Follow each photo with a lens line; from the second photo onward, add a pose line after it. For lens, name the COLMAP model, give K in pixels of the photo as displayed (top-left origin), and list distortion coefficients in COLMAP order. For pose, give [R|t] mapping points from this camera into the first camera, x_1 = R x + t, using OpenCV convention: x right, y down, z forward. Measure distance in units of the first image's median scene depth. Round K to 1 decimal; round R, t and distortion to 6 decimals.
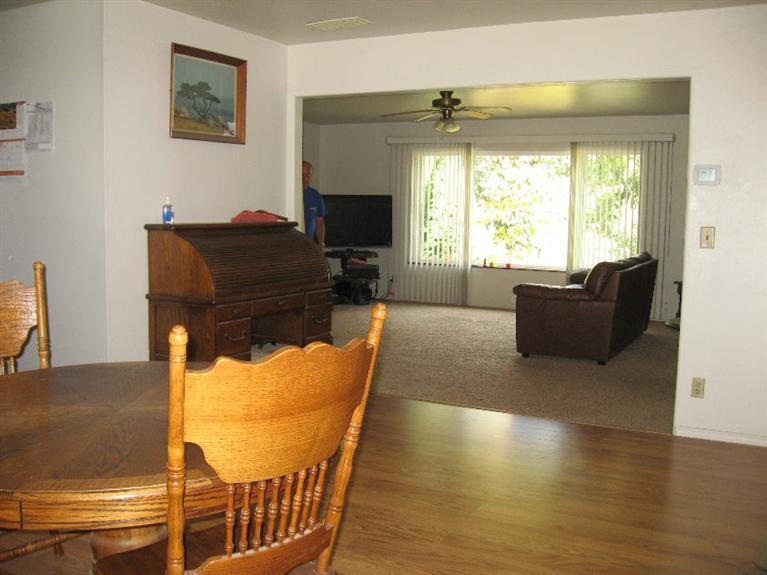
lens RADIAL K [[818.8, 0, 383.5], [0, 818.8, 287.5], [0, 0, 1]] dist [-0.093115, 0.000554]
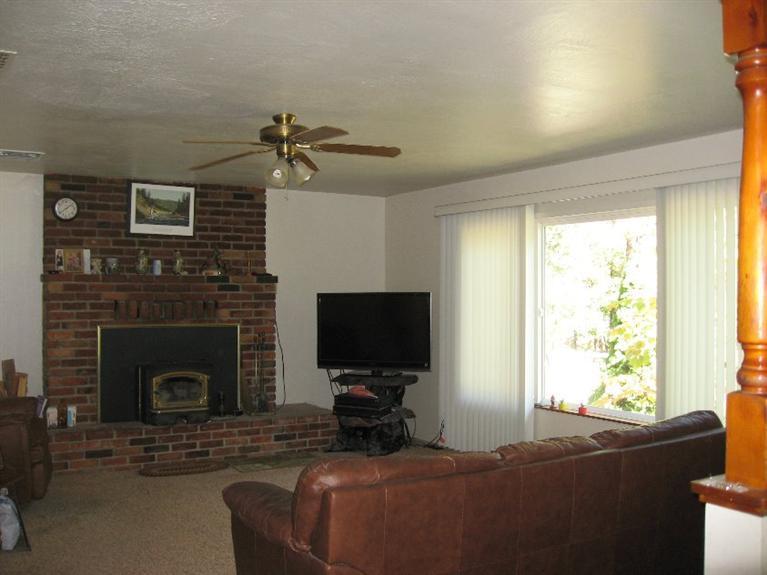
lens RADIAL K [[818.8, 0, 383.5], [0, 818.8, 287.5], [0, 0, 1]] dist [-0.093115, 0.000554]
pose [[0.861691, -0.025381, -0.506799, 0.320425], [-0.033472, 0.993730, -0.106678, -0.045739], [0.506329, 0.108887, 0.855438, 0.423328]]
